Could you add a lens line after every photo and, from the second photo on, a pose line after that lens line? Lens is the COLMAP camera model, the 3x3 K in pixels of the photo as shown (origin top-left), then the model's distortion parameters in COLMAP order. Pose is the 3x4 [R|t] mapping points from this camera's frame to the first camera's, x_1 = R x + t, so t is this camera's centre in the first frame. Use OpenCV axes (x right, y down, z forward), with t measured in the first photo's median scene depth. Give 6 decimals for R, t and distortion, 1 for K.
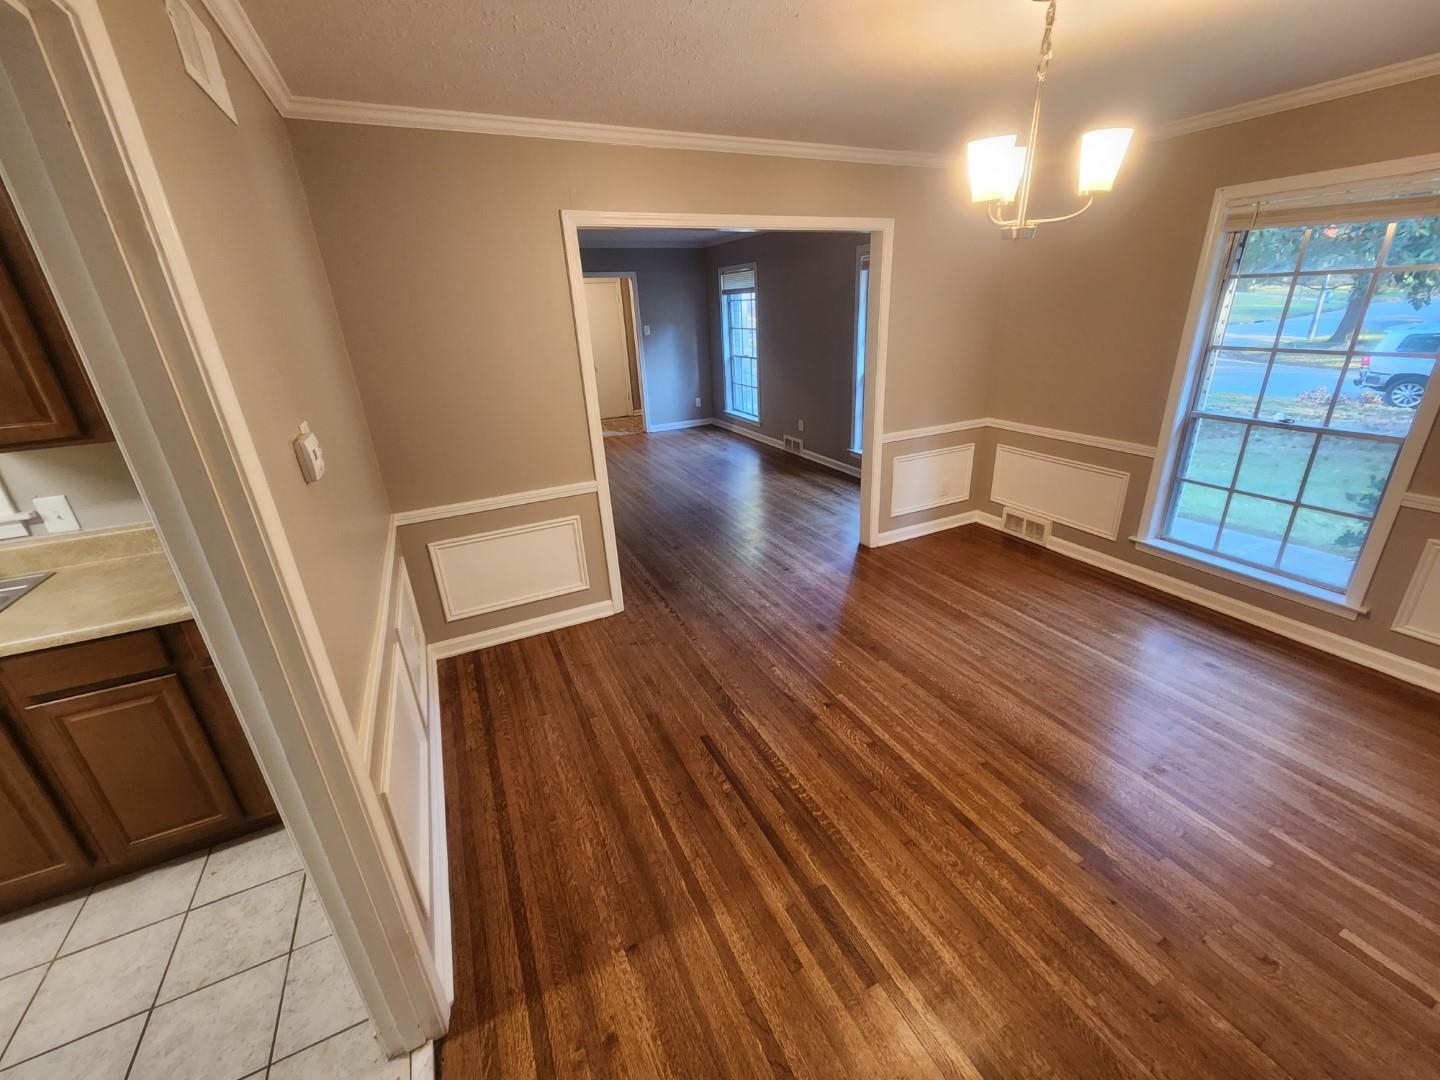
lens RADIAL K [[573.7, 0, 717.0], [0, 573.7, 529.7], [0, 0, 1]] dist [0.000790, -0.000469]
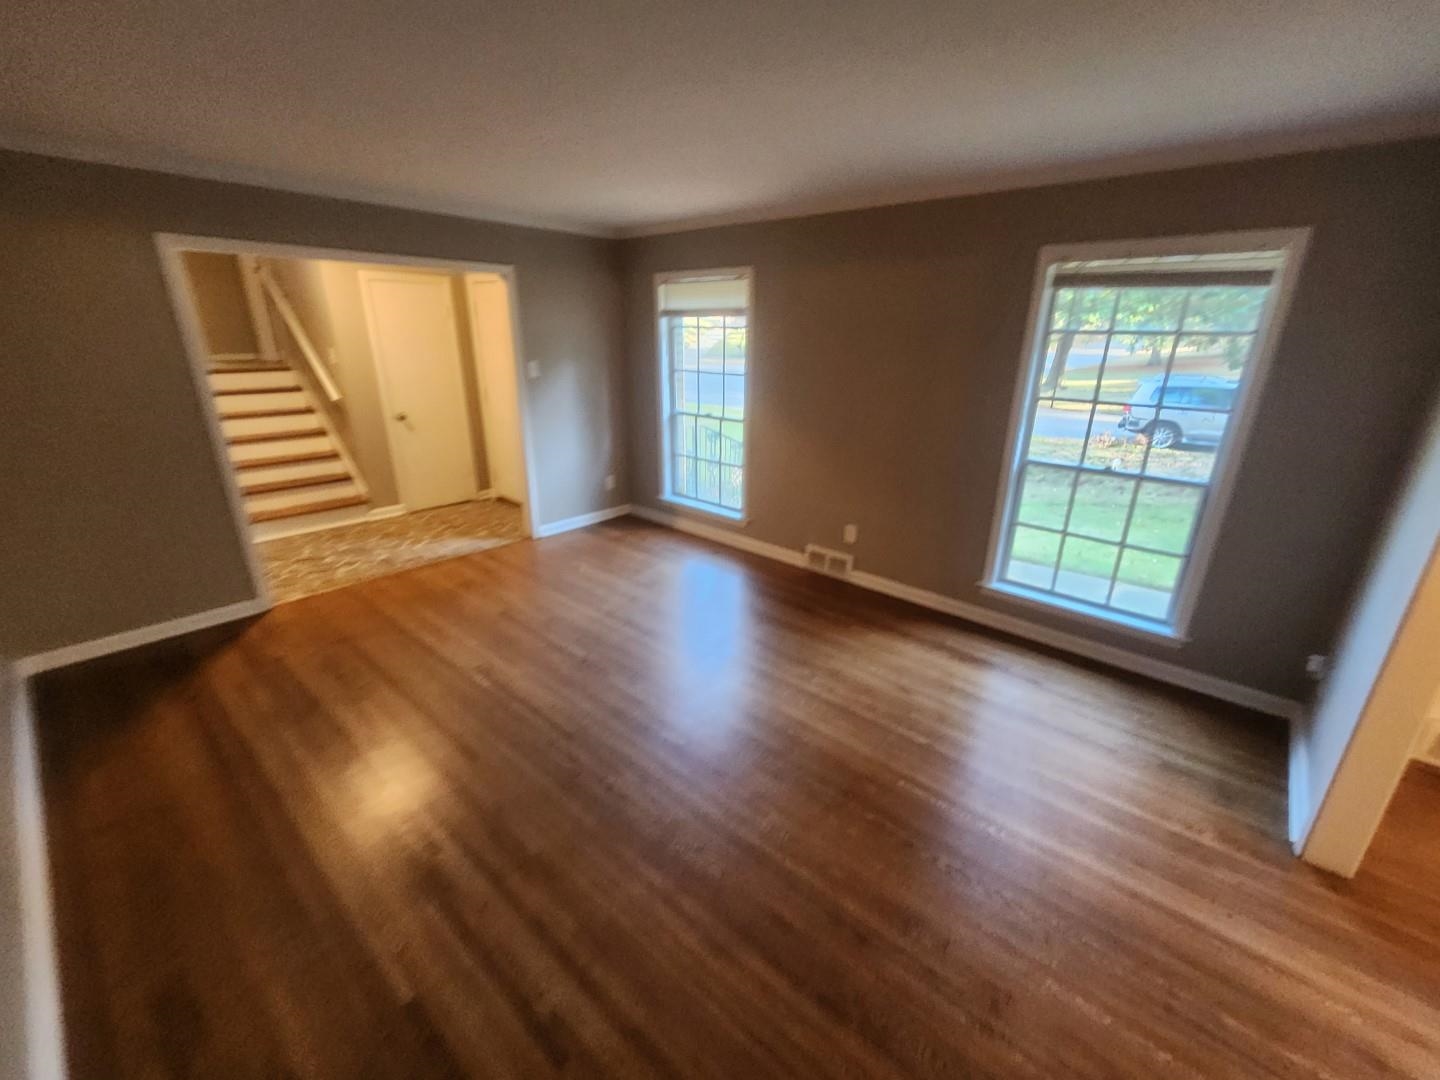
lens RADIAL K [[600.7, 0, 704.4], [0, 600.7, 553.1], [0, 0, 1]] dist [0.000075, -0.000007]
pose [[0.930913, -0.077748, 0.356871, -0.187041], [0.087110, 0.996146, -0.010211, -0.134618], [-0.354702, 0.040593, 0.934098, 0.361758]]
